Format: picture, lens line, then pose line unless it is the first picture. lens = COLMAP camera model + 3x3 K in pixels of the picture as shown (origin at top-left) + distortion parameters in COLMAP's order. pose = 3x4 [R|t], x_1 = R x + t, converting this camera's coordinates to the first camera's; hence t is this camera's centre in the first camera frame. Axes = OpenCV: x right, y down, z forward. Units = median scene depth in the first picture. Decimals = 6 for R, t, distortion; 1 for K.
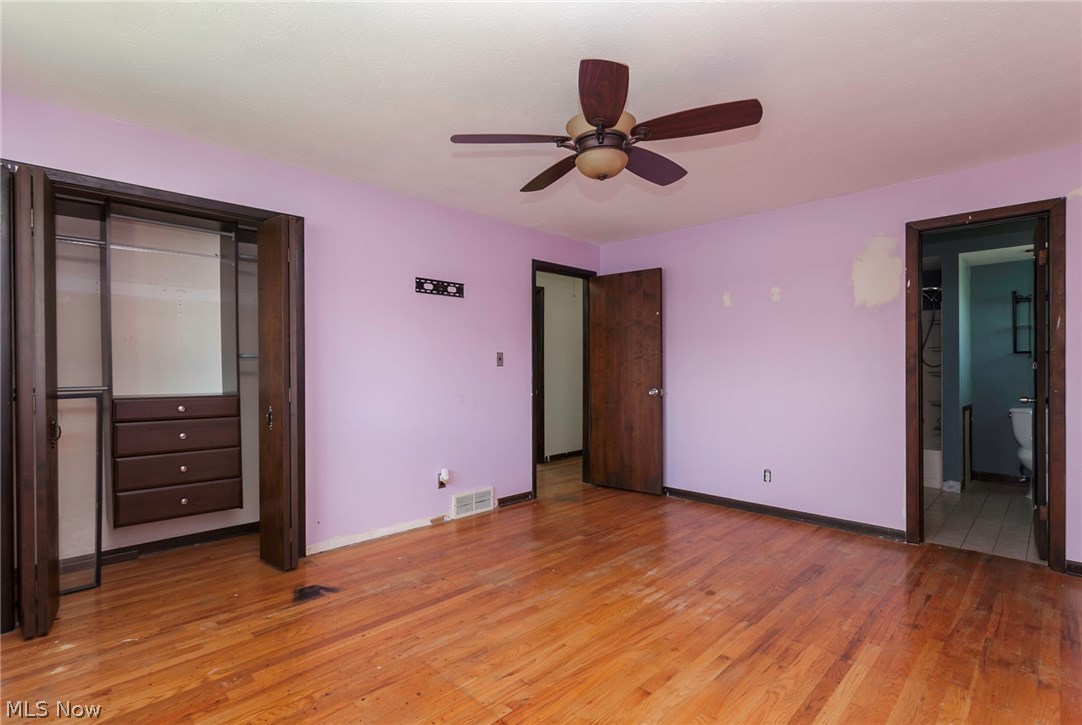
lens RADIAL K [[521.8, 0, 556.3], [0, 521.8, 370.2], [0, 0, 1]] dist [-0.003792, 0.002701]
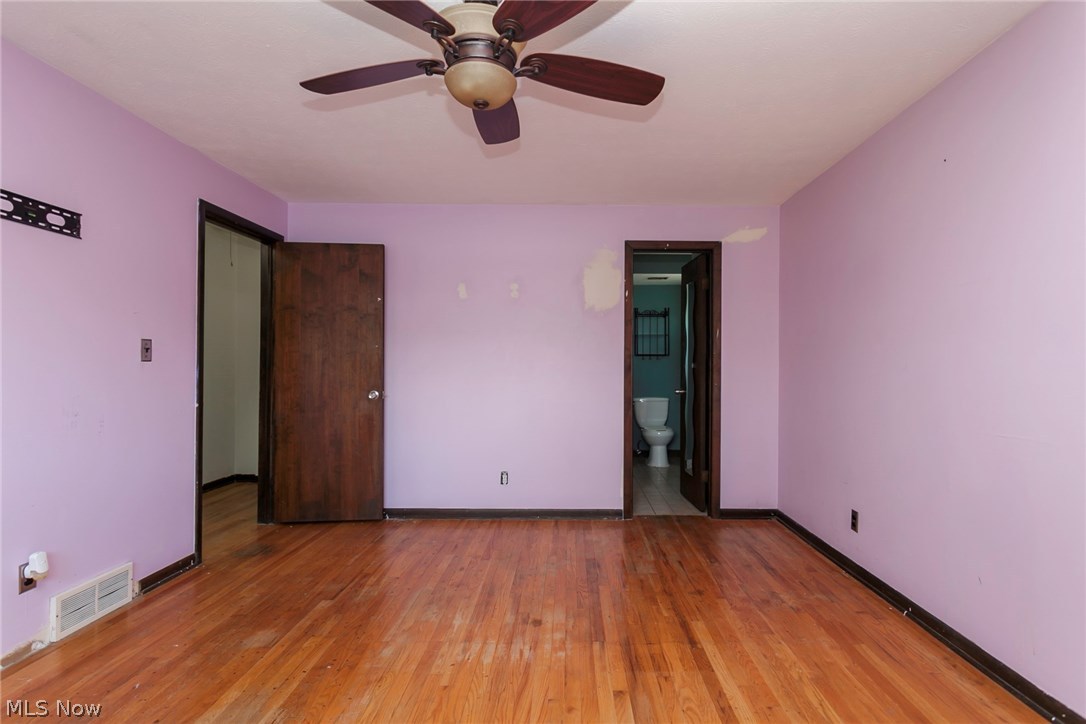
lens RADIAL K [[523.8, 0, 545.8], [0, 523.8, 361.3], [0, 0, 1]] dist [-0.003792, 0.002701]
pose [[0.711565, 0.011301, 0.702530, -0.244658], [-0.000817, 0.999883, -0.015258, 0.001985], [-0.702620, 0.010283, 0.711491, 0.280421]]
